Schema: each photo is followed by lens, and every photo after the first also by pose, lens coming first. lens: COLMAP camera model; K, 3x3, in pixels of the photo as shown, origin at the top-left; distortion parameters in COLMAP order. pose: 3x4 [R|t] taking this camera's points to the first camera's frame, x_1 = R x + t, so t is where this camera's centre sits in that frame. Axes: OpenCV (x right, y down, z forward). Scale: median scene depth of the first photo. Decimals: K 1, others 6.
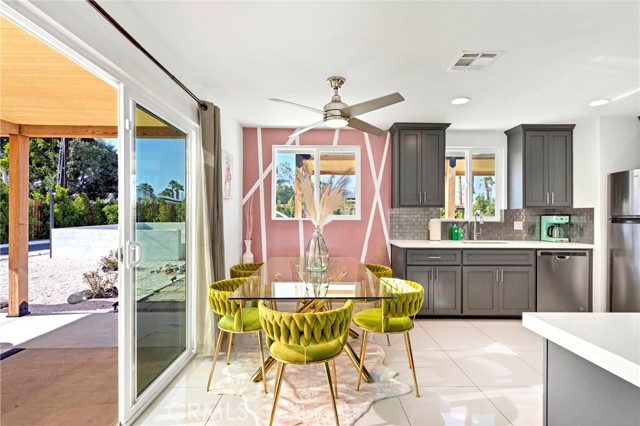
lens RADIAL K [[308.7, 0, 332.6], [0, 308.7, 220.4], [0, 0, 1]] dist [0.001796, 0.001943]
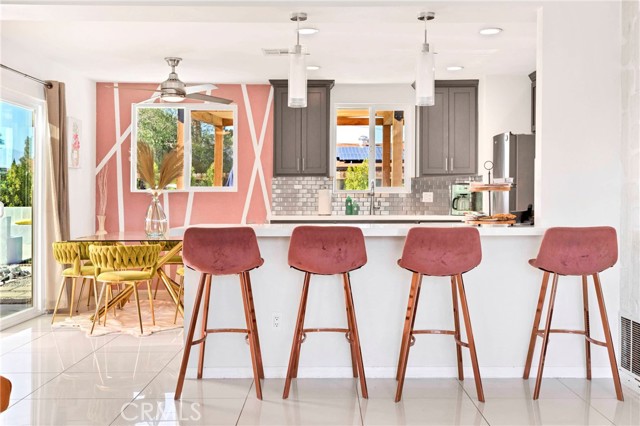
lens RADIAL K [[707.9, 0, 345.4], [0, 707.9, 197.3], [0, 0, 1]] dist [0.039761, 0.000000]
pose [[0.999982, -0.006057, -0.000385, 0.403753], [0.006052, 0.999892, -0.013377, 0.043838], [0.000466, 0.013374, 0.999910, -0.975282]]
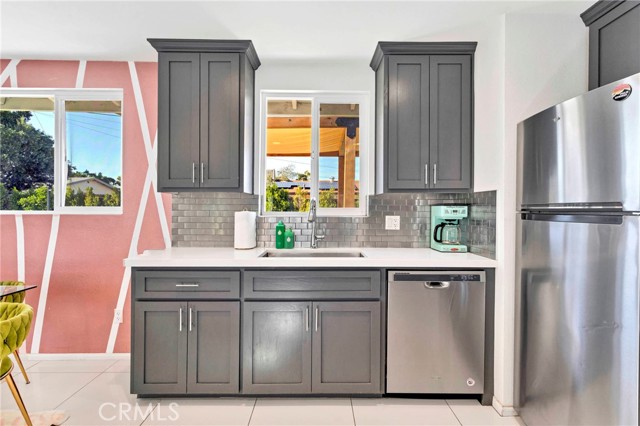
lens RADIAL K [[308.7, 0, 324.6], [0, 308.7, 217.4], [0, 0, 1]] dist [0.001796, 0.001943]
pose [[0.999966, -0.001325, -0.008081, 0.505988], [0.001439, 0.999899, 0.014140, -0.002267], [0.008061, -0.014151, 0.999867, 0.428907]]
